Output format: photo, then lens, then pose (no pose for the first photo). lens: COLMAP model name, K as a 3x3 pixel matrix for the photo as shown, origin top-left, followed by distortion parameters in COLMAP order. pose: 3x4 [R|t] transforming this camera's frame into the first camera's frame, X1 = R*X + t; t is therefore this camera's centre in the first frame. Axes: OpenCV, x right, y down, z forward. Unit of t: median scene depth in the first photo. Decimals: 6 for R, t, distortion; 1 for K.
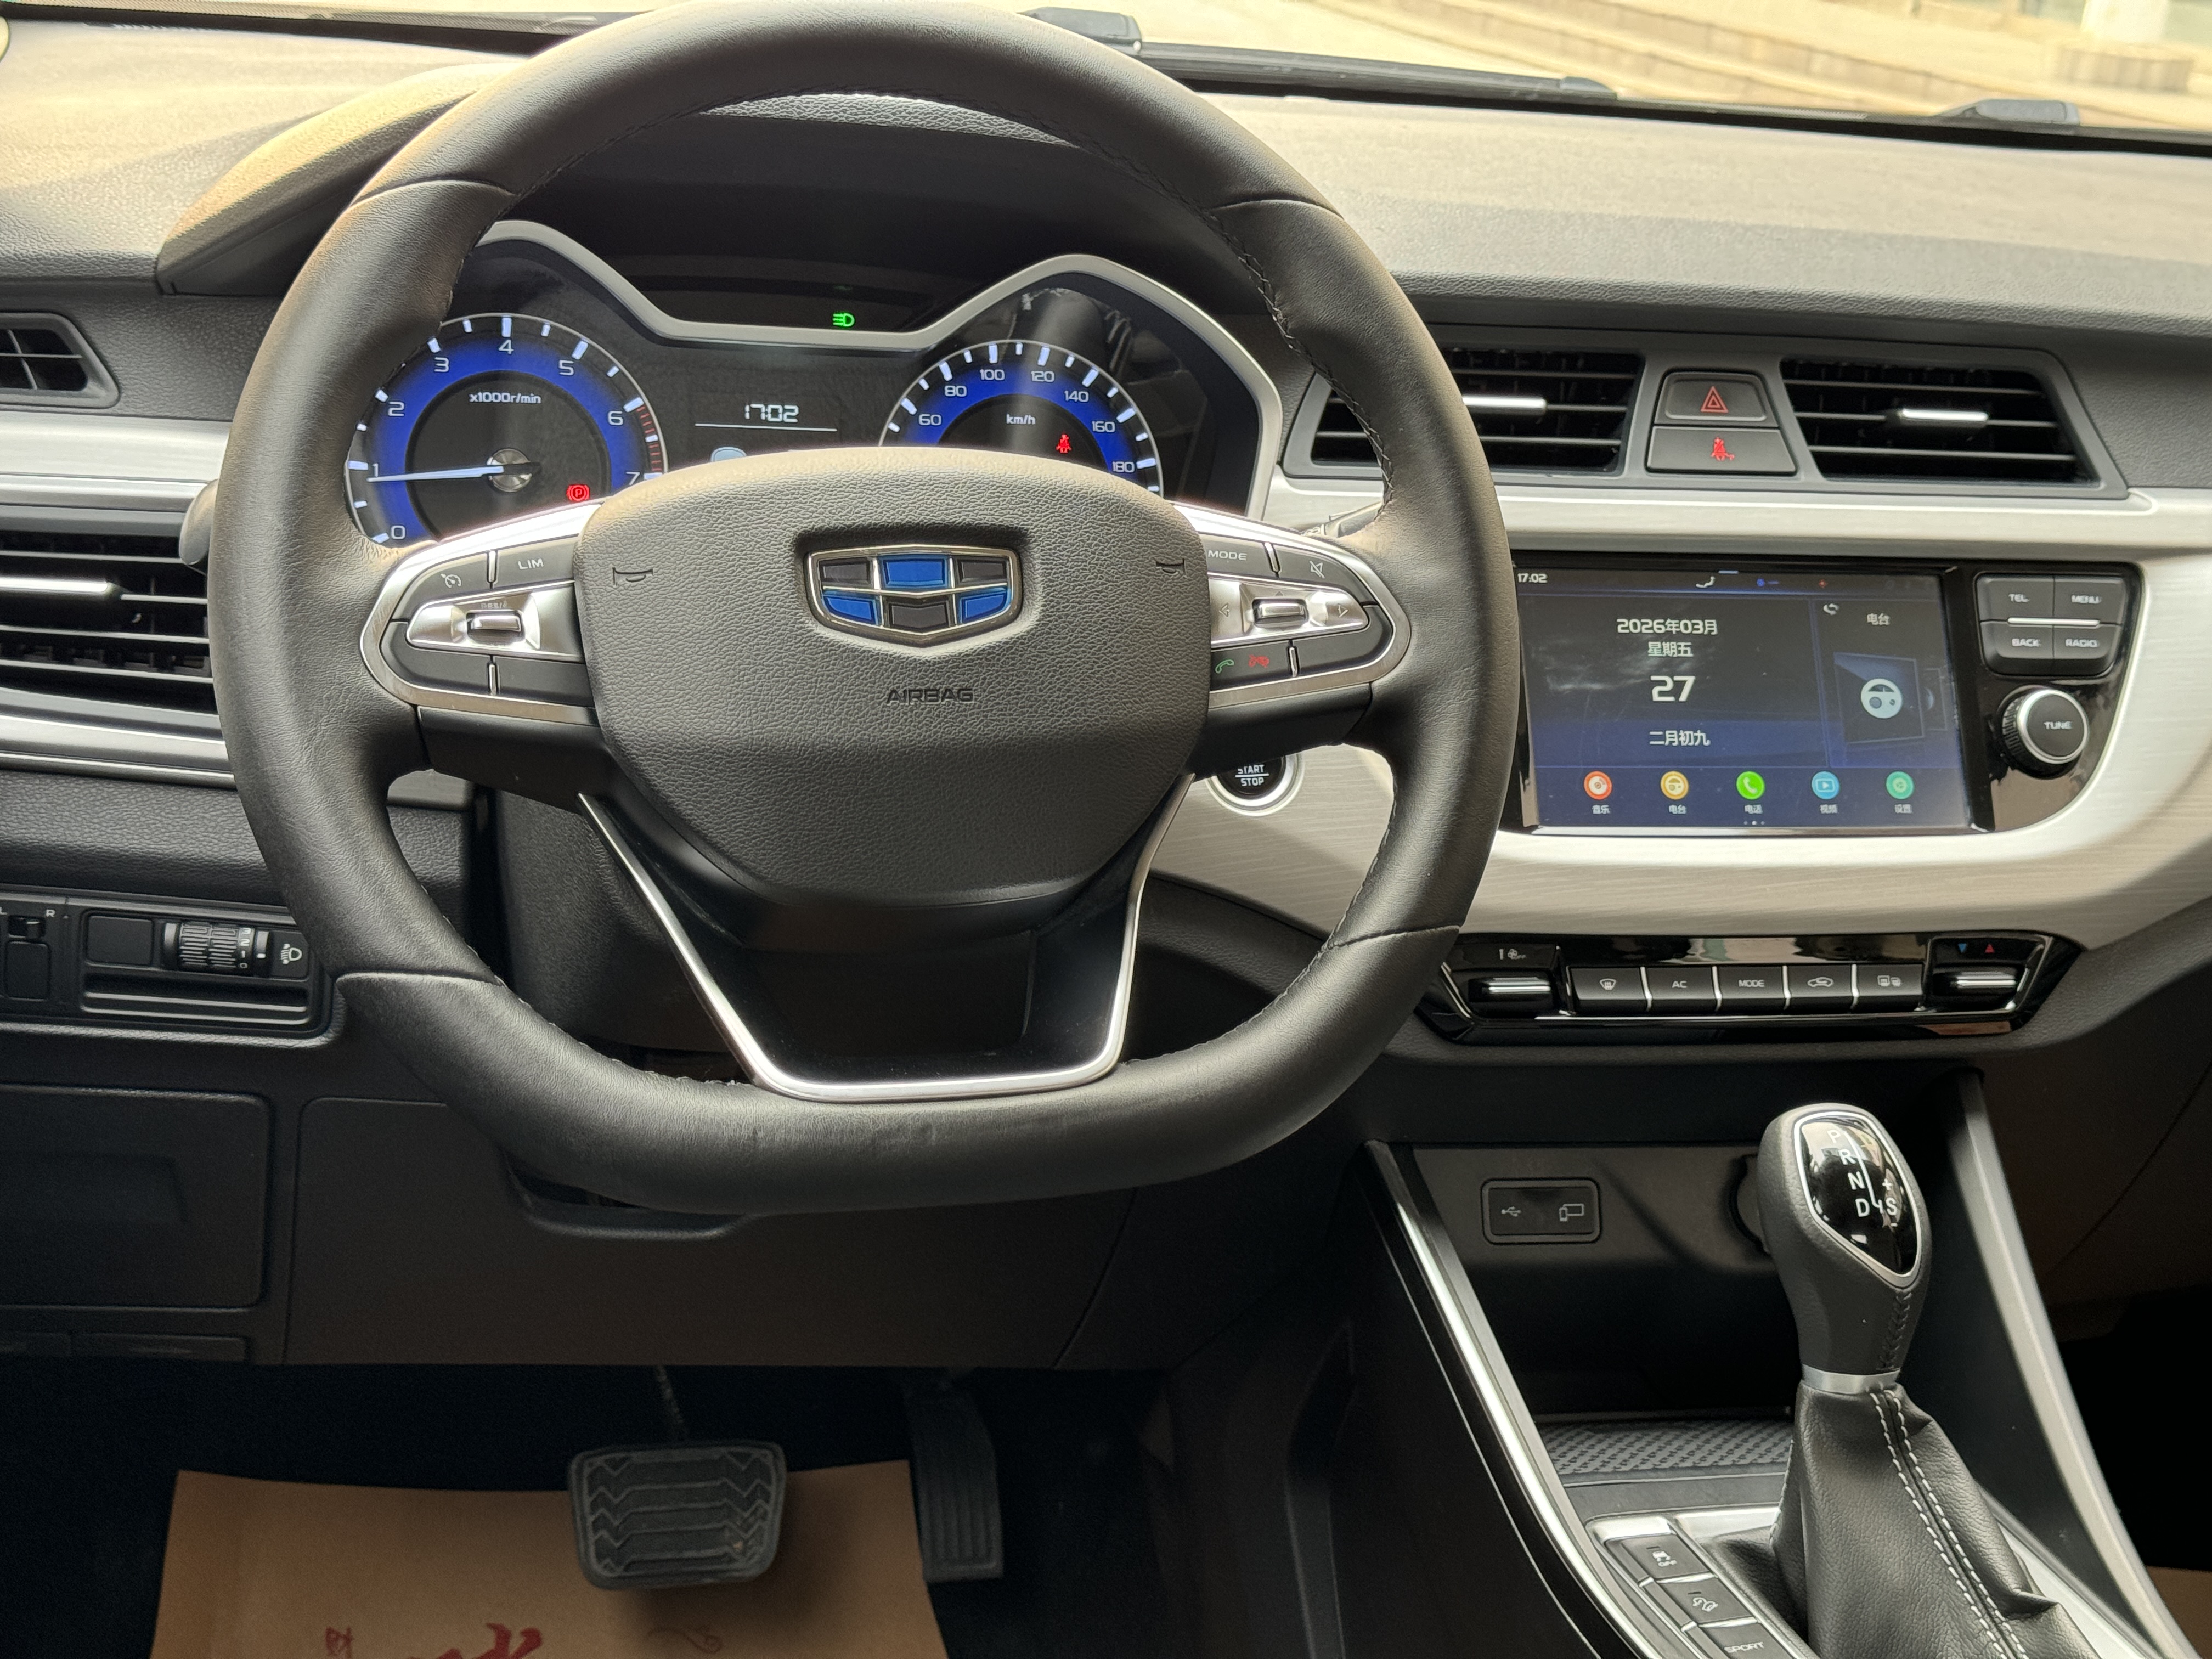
lens RADIAL K [[3091.1, 0, 1100.1], [0, 3091.1, 829.8], [0, 0, 1]] dist [0.170231, -0.302802]
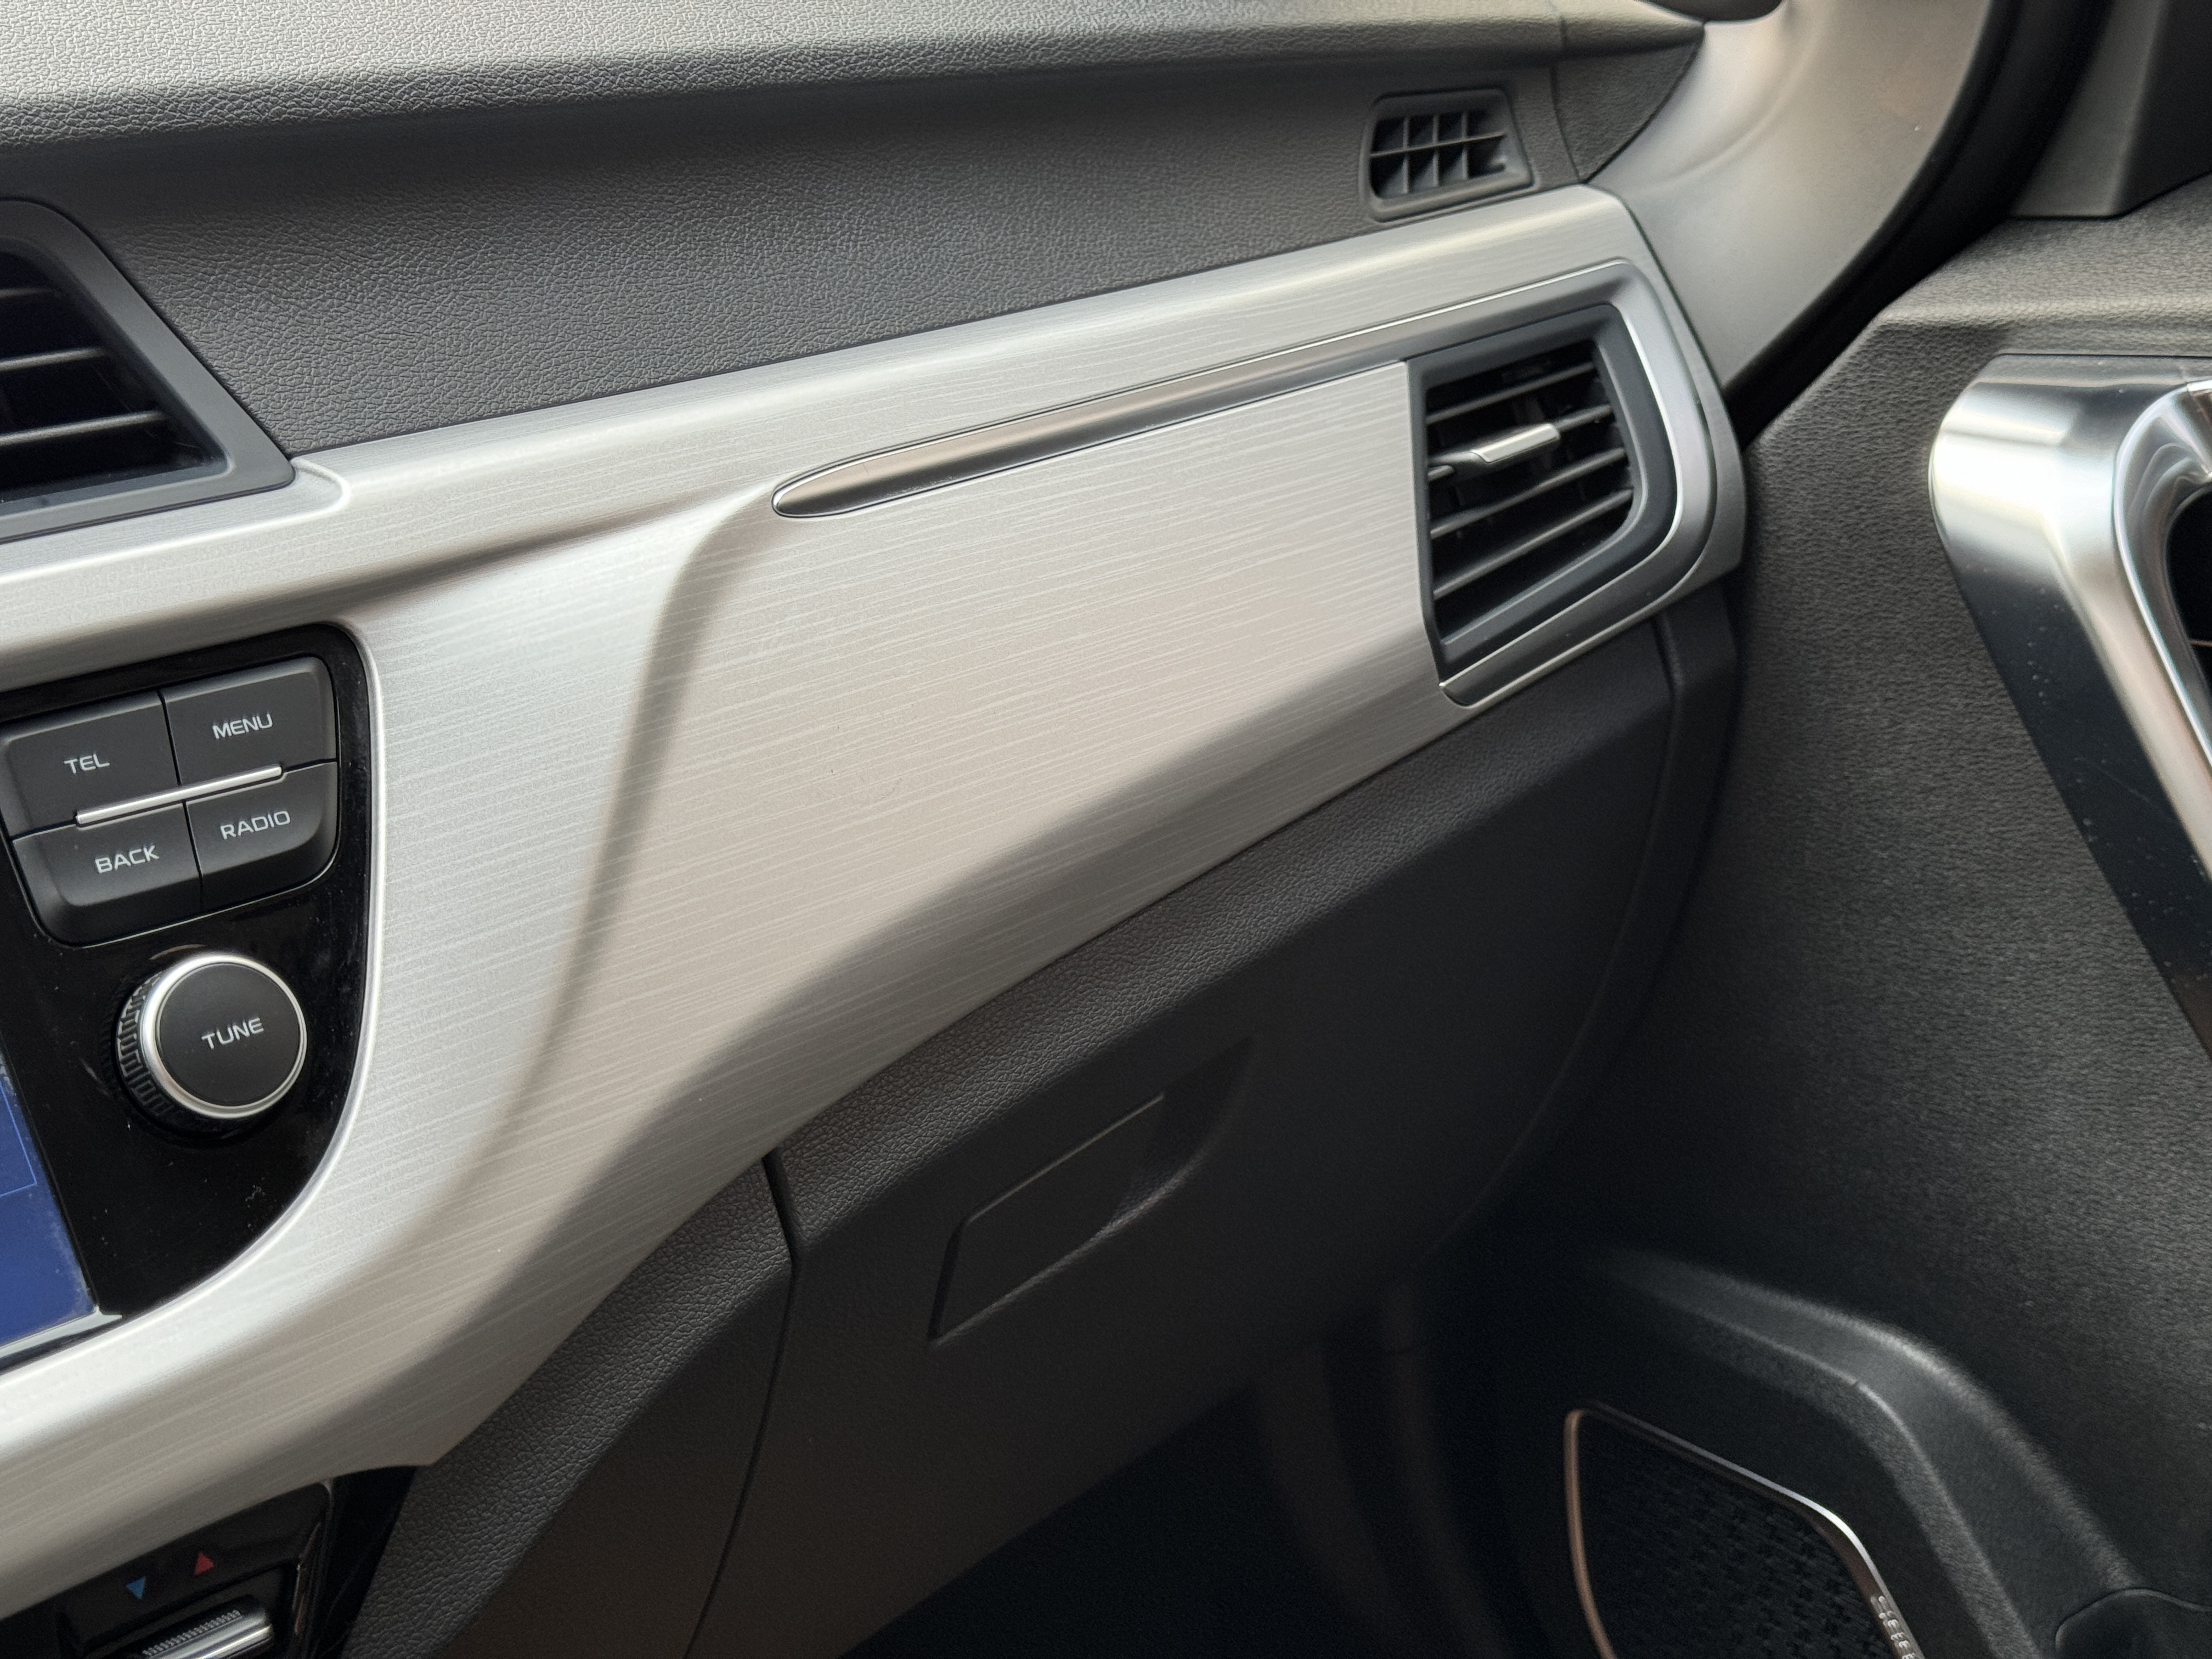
lens RADIAL K [[3141.3, 0, 1106.0], [0, 3141.3, 829.5], [0, 0, 1]] dist [0.174435, -0.373705]
pose [[0.886790, -0.250703, 0.388267, 0.260145], [0.220526, 0.967816, 0.121243, -0.094094], [-0.406168, -0.021893, 0.913536, 0.561152]]
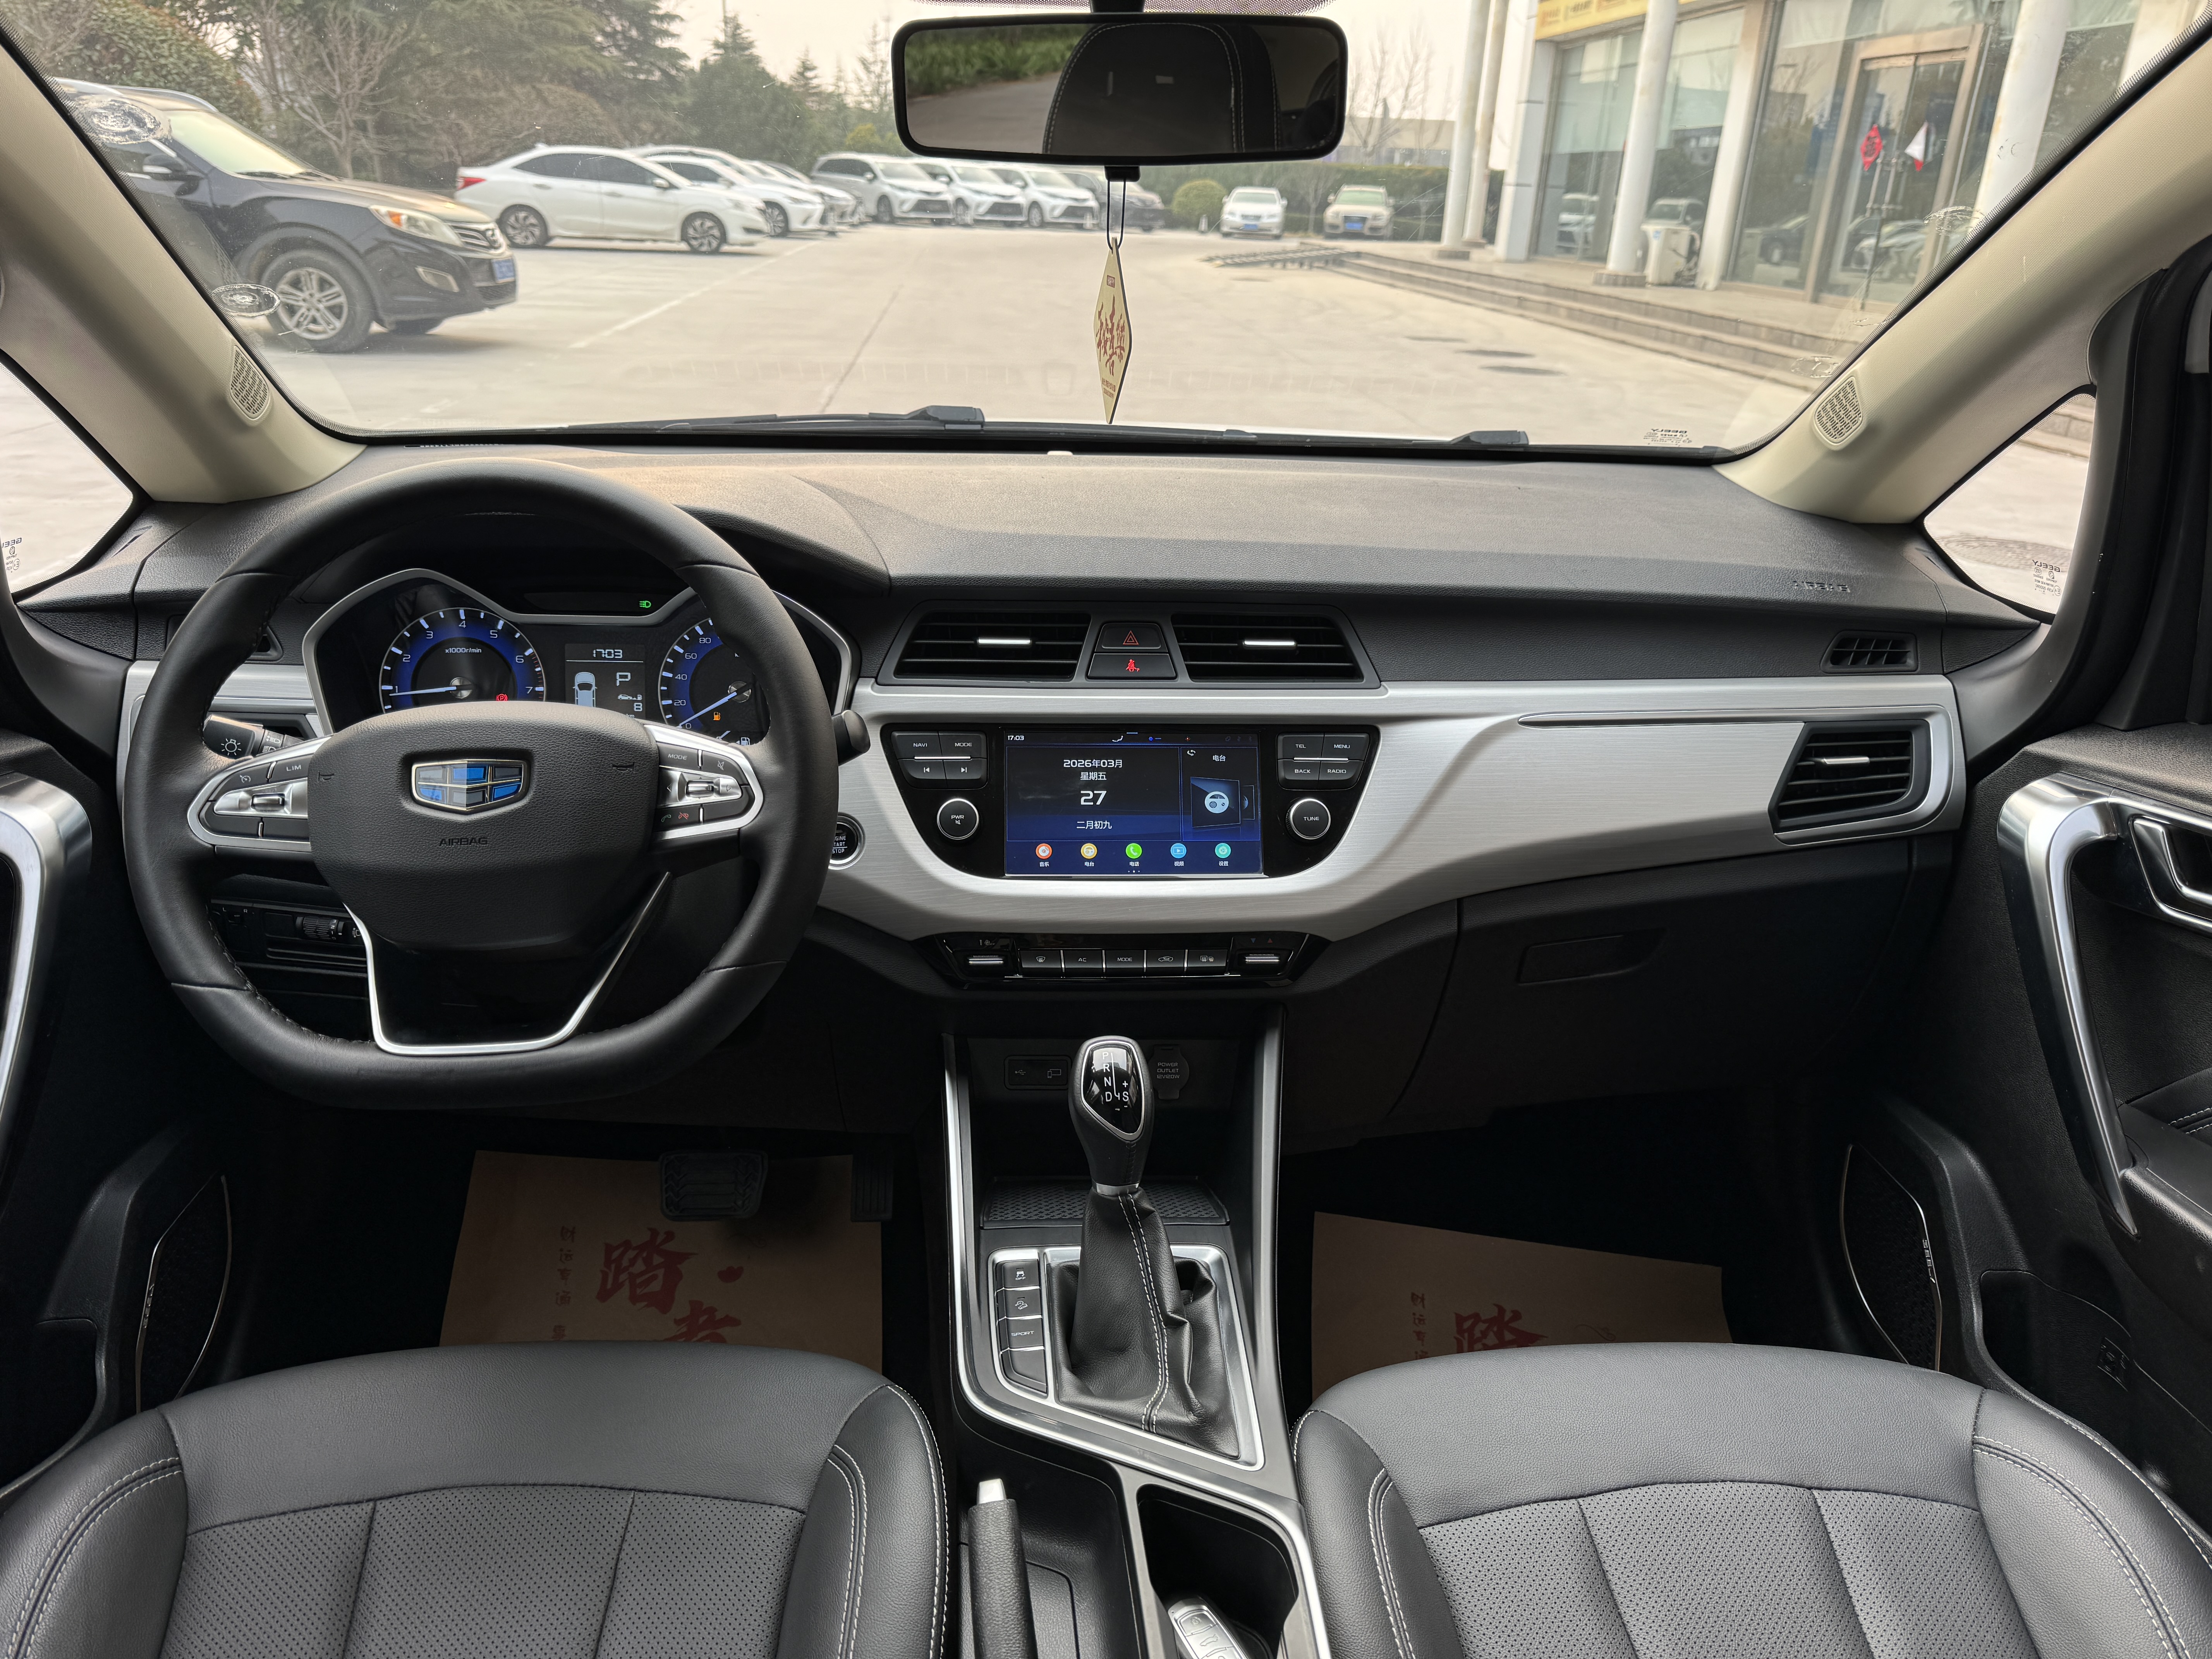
lens RADIAL K [[1554.8, 0, 1106.0], [0, 1554.8, 825.3], [0, 0, 1]] dist [0.115000, -0.176362]
pose [[0.978733, 0.015882, -0.204523, 0.393165], [-0.005901, 0.998766, 0.049320, -0.076989], [0.205054, -0.047064, 0.977618, 0.102761]]
